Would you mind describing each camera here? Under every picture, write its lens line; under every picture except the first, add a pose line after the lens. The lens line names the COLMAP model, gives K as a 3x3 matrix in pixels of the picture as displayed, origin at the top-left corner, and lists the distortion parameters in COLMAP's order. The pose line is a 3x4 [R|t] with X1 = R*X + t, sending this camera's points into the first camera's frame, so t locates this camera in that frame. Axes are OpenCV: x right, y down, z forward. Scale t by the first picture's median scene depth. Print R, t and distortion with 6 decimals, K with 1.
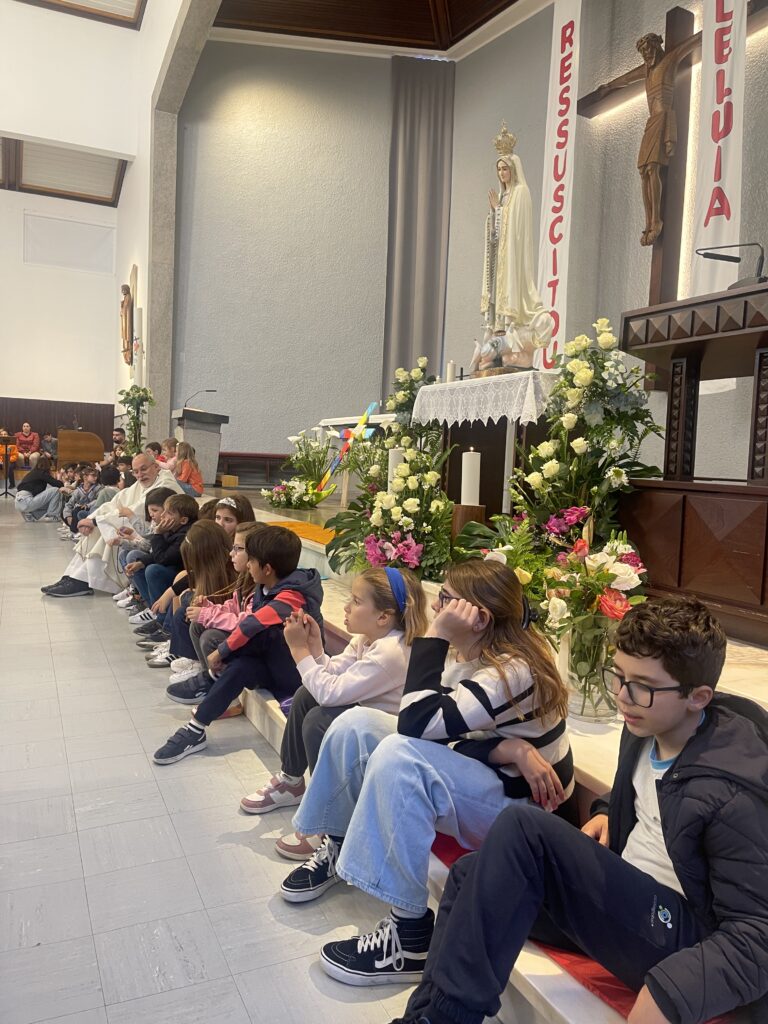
lens RADIAL K [[791.1, 0, 380.2], [0, 791.1, 514.5], [0, 0, 1]] dist [0.047071, -0.076392]
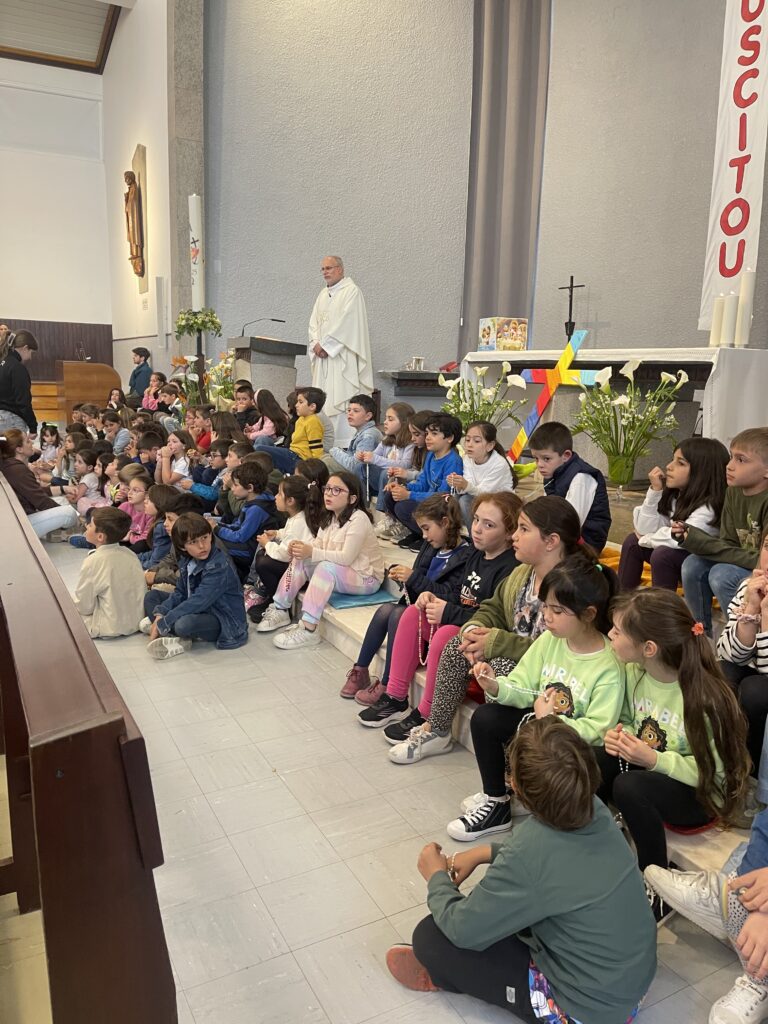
lens RADIAL K [[791.1, 0, 389.3], [0, 791.1, 521.2], [0, 0, 1]] dist [0.047071, -0.076392]
pose [[0.997885, -0.026990, 0.059137, -0.168939], [0.019830, 0.992759, 0.118478, -0.046530], [-0.061907, -0.117055, 0.991194, 0.225675]]
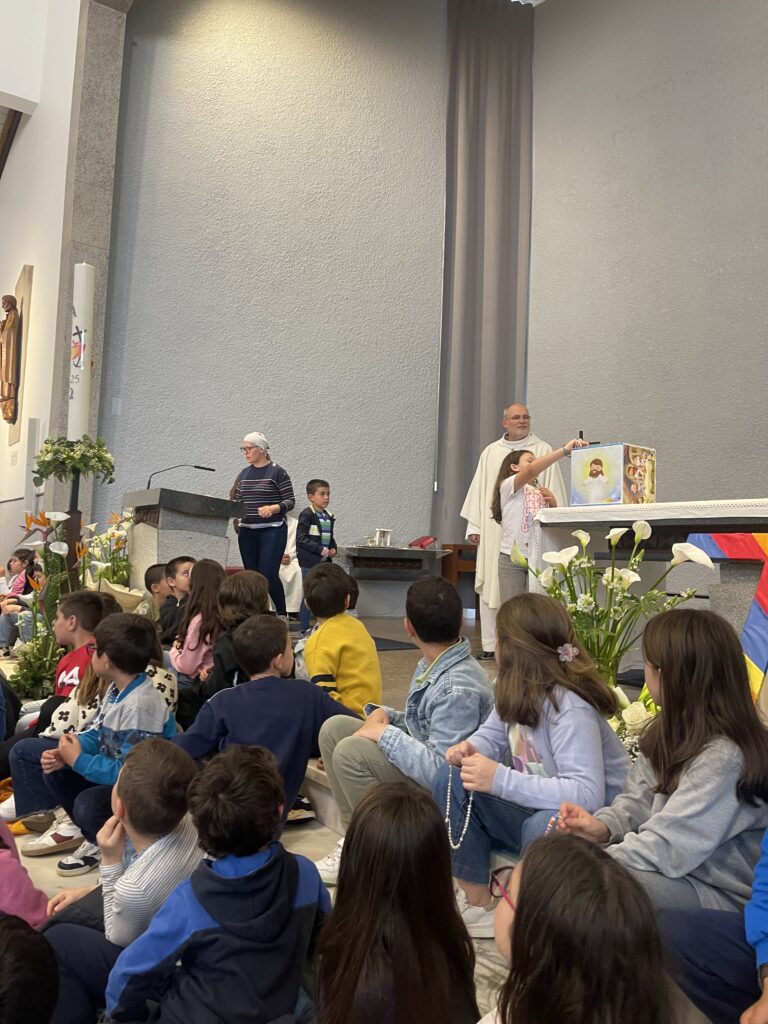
lens RADIAL K [[791.1, 0, 381.4], [0, 791.1, 504.6], [0, 0, 1]] dist [0.047071, -0.076392]
pose [[0.983744, 0.005500, 0.179493, -0.206897], [0.018155, 0.991364, -0.129880, -0.058741], [-0.178658, 0.131027, 0.975148, 0.516694]]
